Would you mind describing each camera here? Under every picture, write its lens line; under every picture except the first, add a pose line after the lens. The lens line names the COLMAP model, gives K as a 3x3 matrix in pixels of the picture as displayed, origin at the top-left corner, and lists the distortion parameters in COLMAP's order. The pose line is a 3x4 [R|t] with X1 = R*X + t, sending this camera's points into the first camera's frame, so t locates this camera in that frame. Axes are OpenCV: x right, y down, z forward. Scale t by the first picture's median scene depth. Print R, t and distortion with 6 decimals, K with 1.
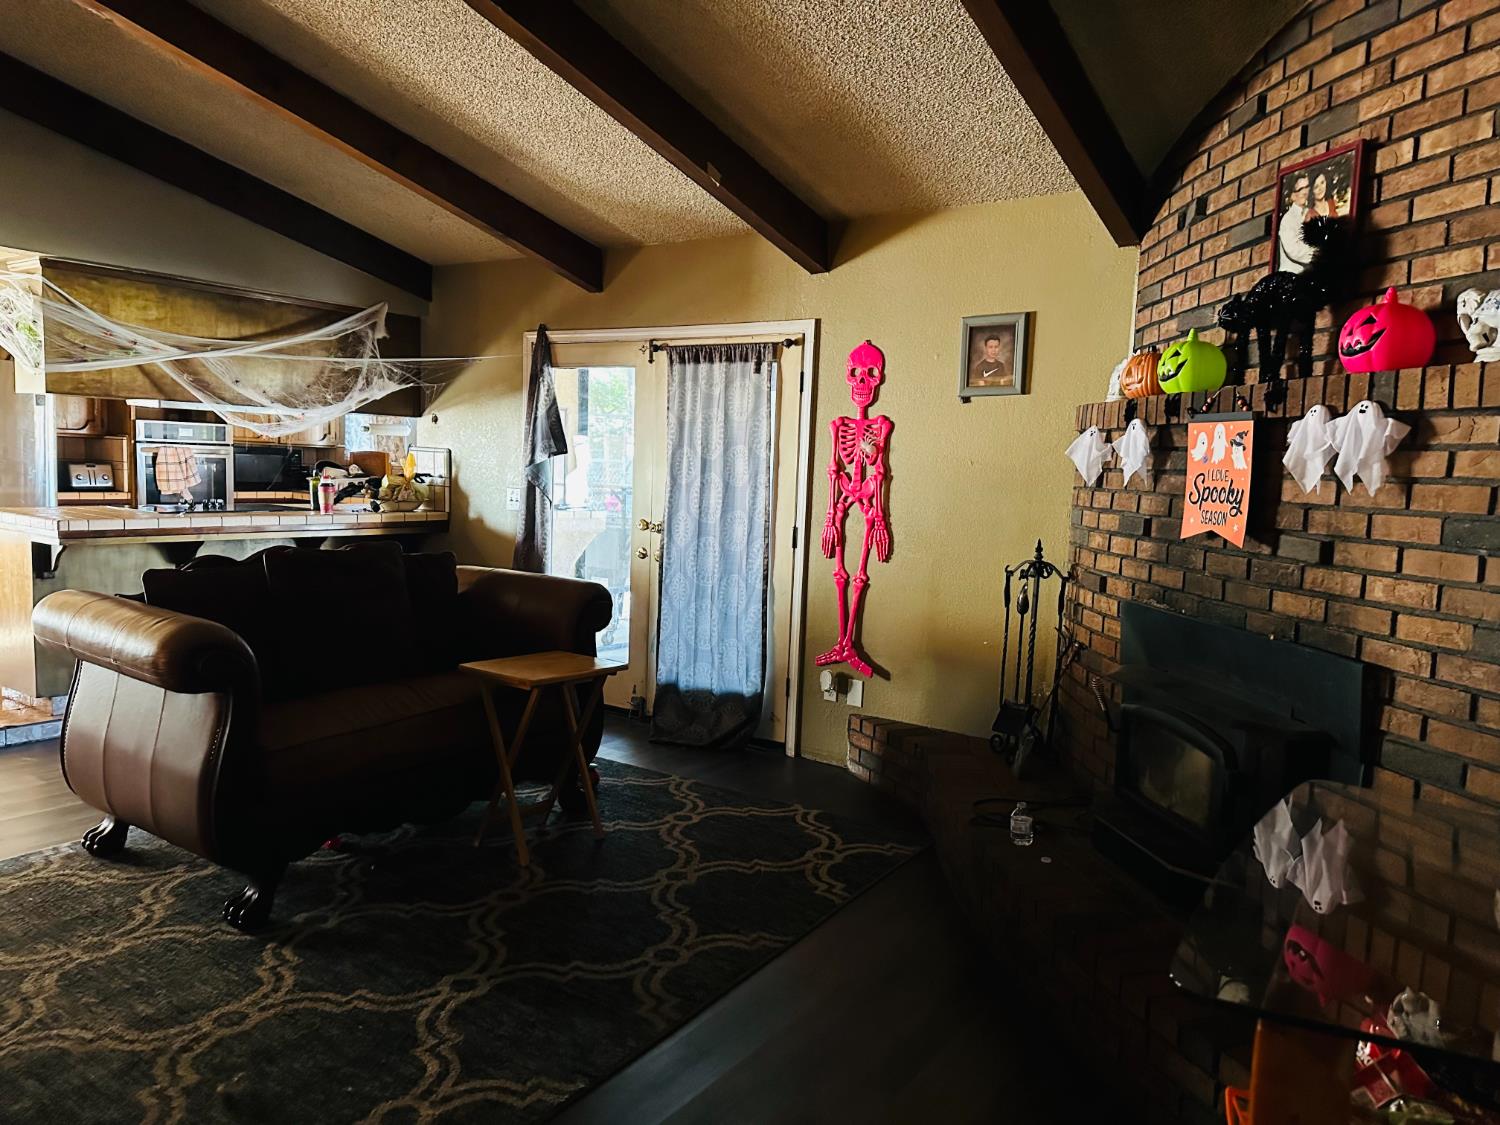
lens RADIAL K [[1058.3, 0, 743.4], [0, 1058.3, 571.1], [0, 0, 1]] dist [0.024356, -0.032492]
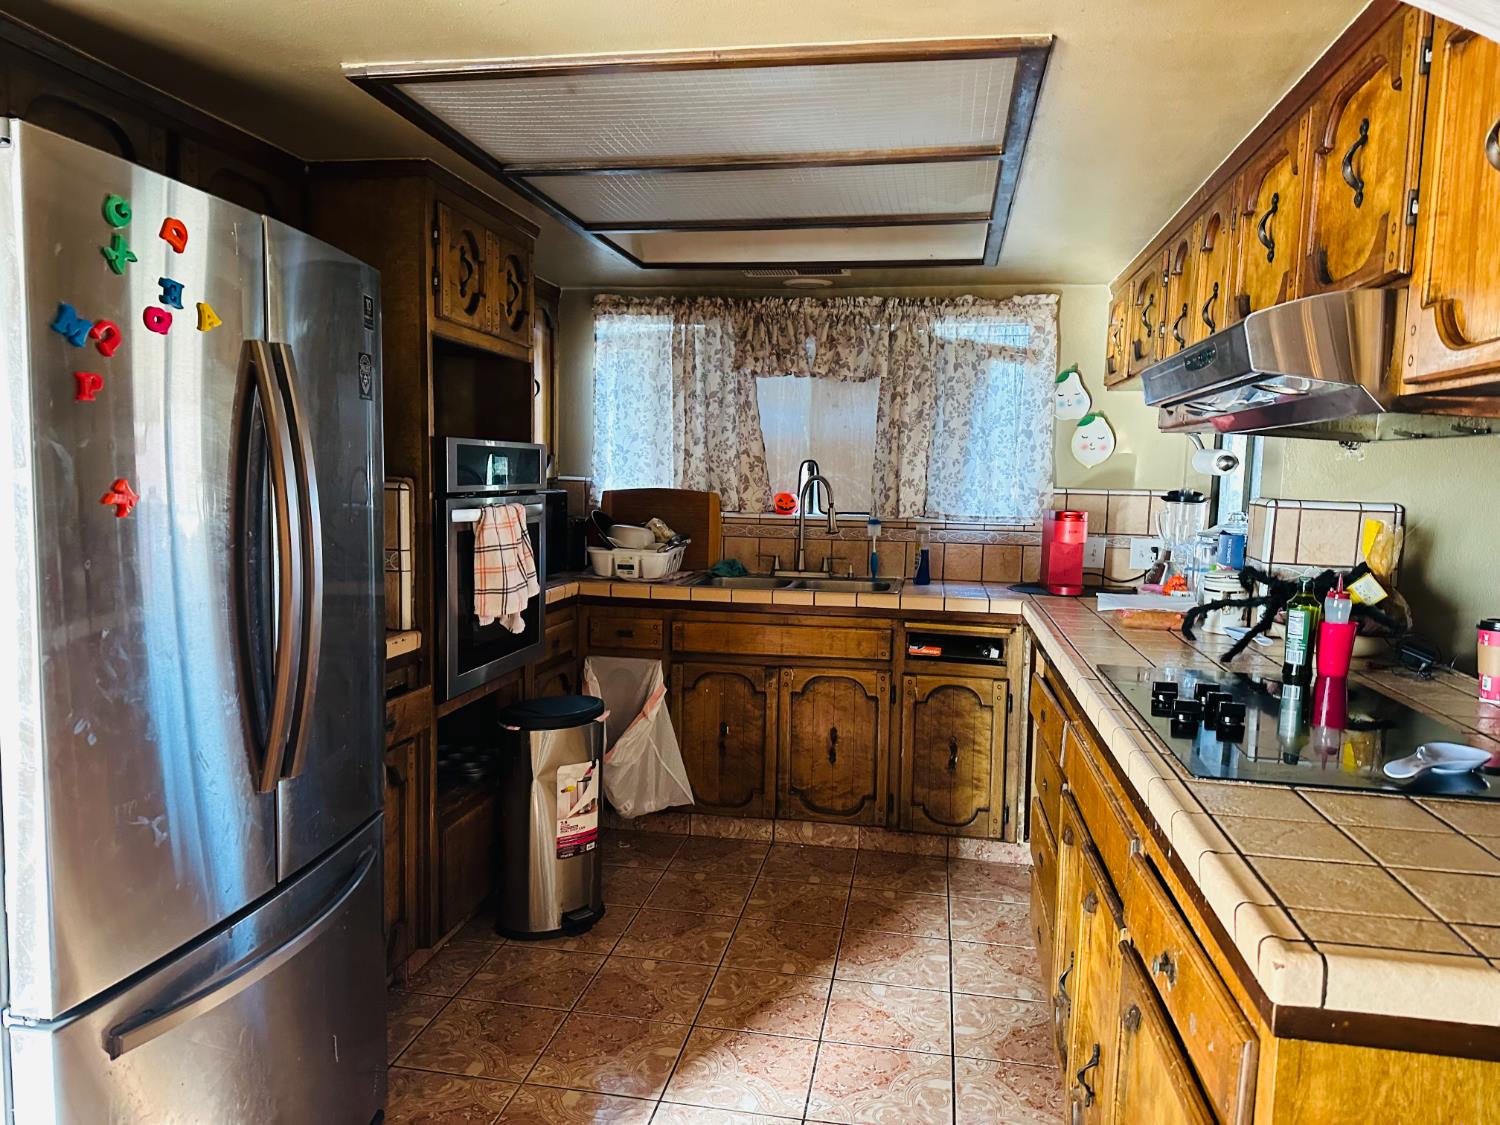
lens RADIAL K [[1037.2, 0, 748.7], [0, 1037.2, 587.5], [0, 0, 1]] dist [0.084051, -0.004335]
pose [[0.907759, -0.063692, 0.414629, -0.618875], [0.051297, 0.997843, 0.040974, -0.097490], [-0.416344, -0.015925, 0.909068, 0.606628]]
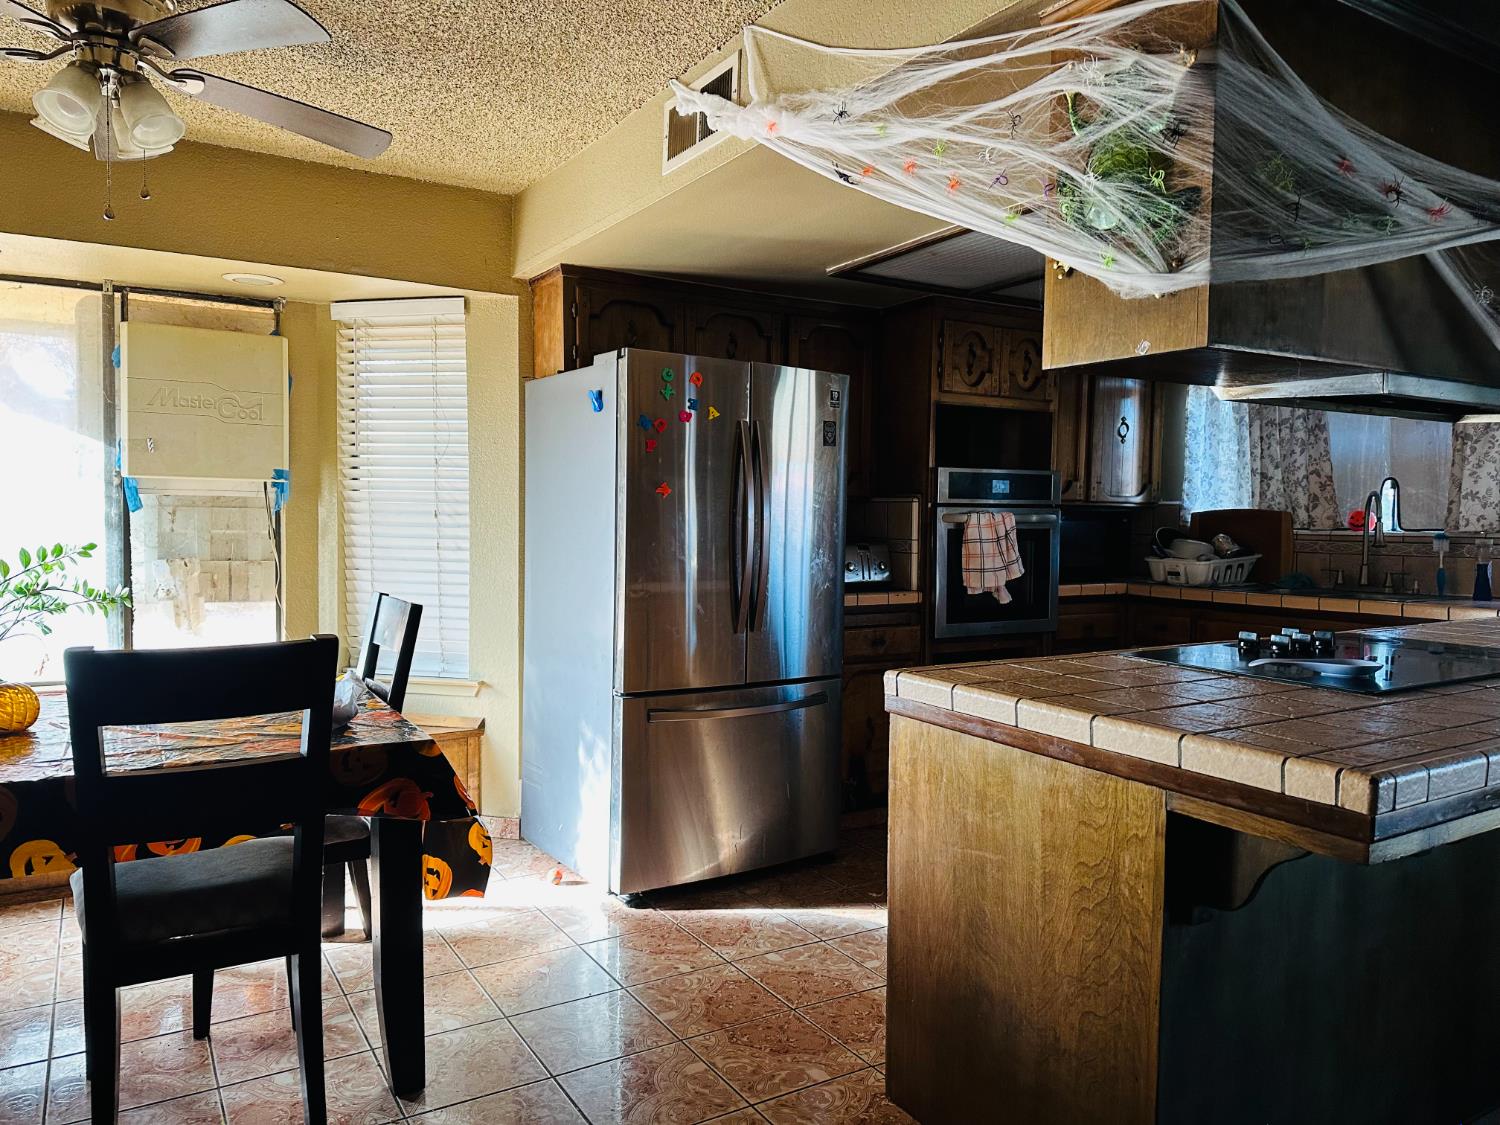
lens RADIAL K [[1058.3, 0, 743.4], [0, 1058.3, 571.1], [0, 0, 1]] dist [0.024356, -0.032492]
pose [[0.908193, -0.007944, -0.418476, -0.417584], [-0.014331, 0.998643, -0.050060, -0.054061], [0.418306, 0.051462, 0.906847, 0.423718]]
